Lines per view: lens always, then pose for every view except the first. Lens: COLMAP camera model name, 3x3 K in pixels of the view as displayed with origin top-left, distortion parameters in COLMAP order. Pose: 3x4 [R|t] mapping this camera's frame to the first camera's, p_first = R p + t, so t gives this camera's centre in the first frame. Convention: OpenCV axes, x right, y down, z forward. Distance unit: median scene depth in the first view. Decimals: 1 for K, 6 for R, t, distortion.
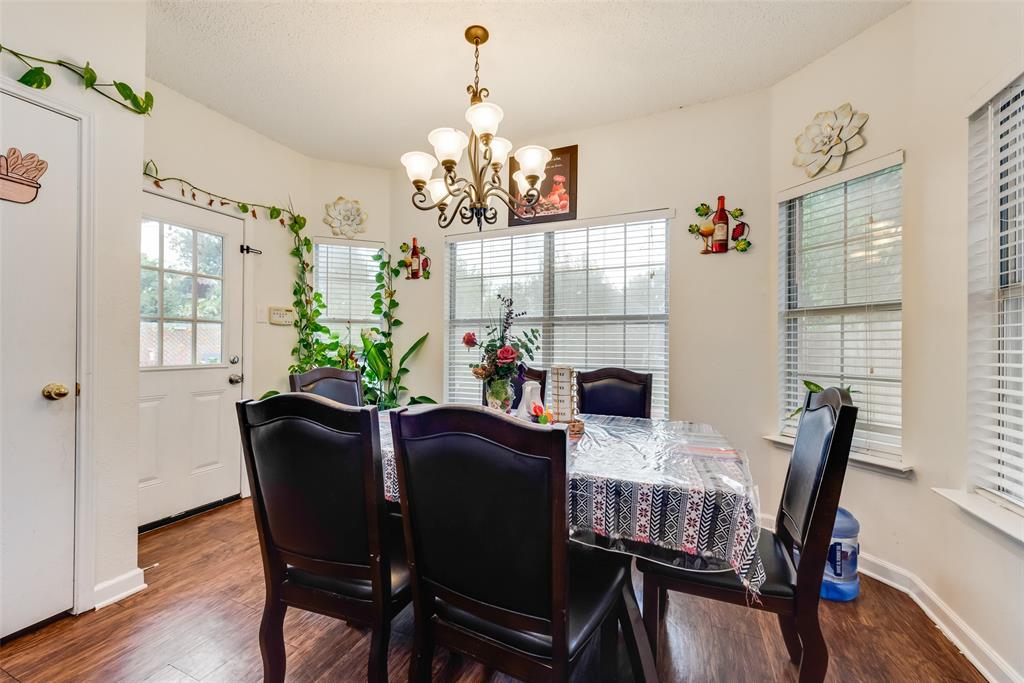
lens RADIAL K [[396.7, 0, 510.2], [0, 396.7, 342.5], [0, 0, 1]] dist [0.006484, -0.002599]
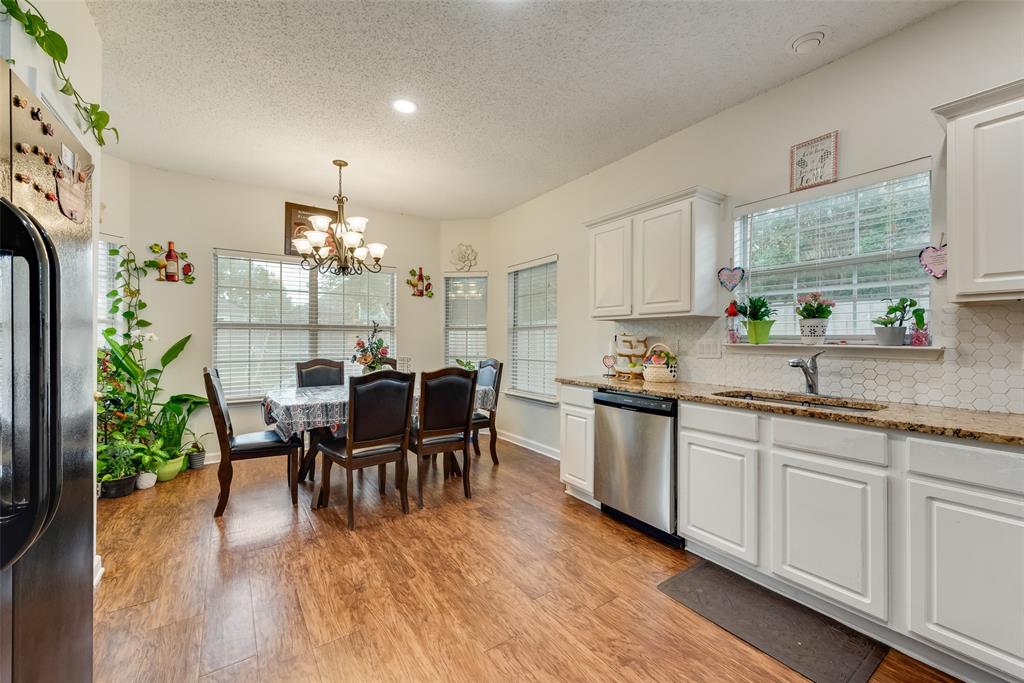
lens RADIAL K [[396.7, 0, 504.5], [0, 396.7, 338.9], [0, 0, 1]] dist [0.006484, -0.002599]
pose [[0.528335, -0.005289, 0.849019, -0.731680], [-0.007814, 0.999908, 0.011092, -0.033301], [-0.849000, -0.012495, 0.528245, -0.310114]]
